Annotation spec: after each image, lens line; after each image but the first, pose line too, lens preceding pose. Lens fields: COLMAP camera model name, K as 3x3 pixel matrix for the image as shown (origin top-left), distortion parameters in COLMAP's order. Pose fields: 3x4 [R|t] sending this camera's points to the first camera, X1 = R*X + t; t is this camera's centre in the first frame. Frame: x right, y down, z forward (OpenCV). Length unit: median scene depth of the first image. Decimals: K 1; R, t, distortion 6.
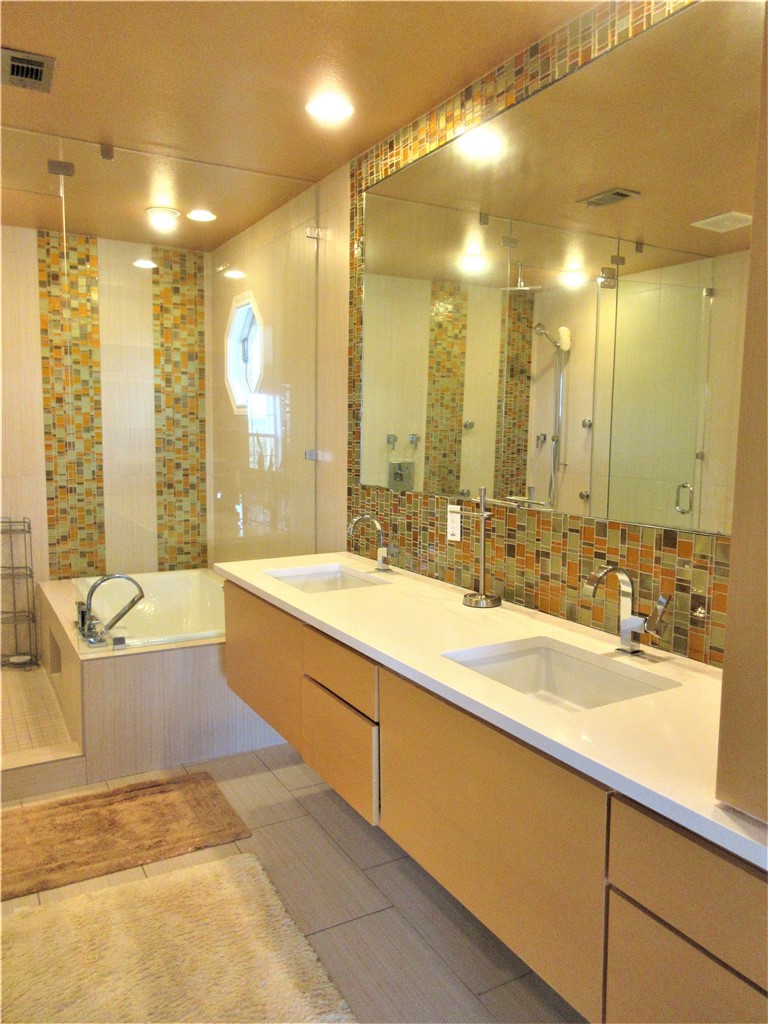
lens RADIAL K [[727.9, 0, 384.3], [0, 727.9, 522.8], [0, 0, 1]] dist [-0.014389, 0.006043]
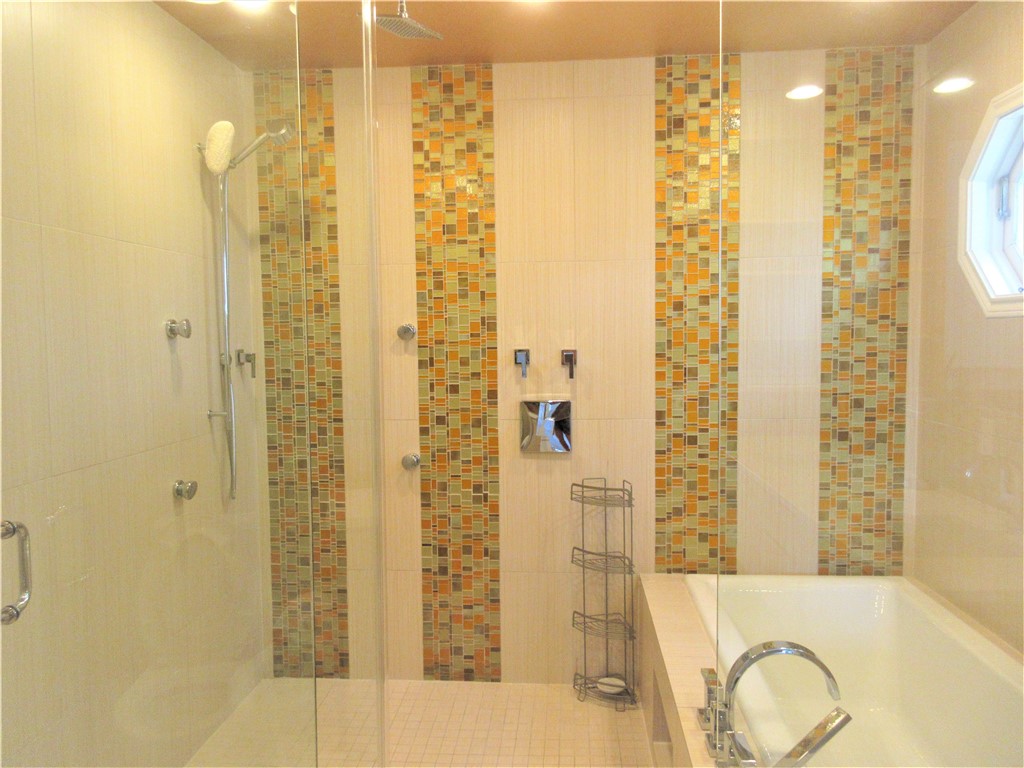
lens RADIAL K [[727.9, 0, 507.7], [0, 727.9, 384.7], [0, 0, 1]] dist [-0.014389, 0.006043]
pose [[0.811663, 0.012514, -0.583991, -0.177209], [-0.041556, 0.998474, -0.036362, -0.063683], [0.582645, 0.053783, 0.810945, 0.357851]]
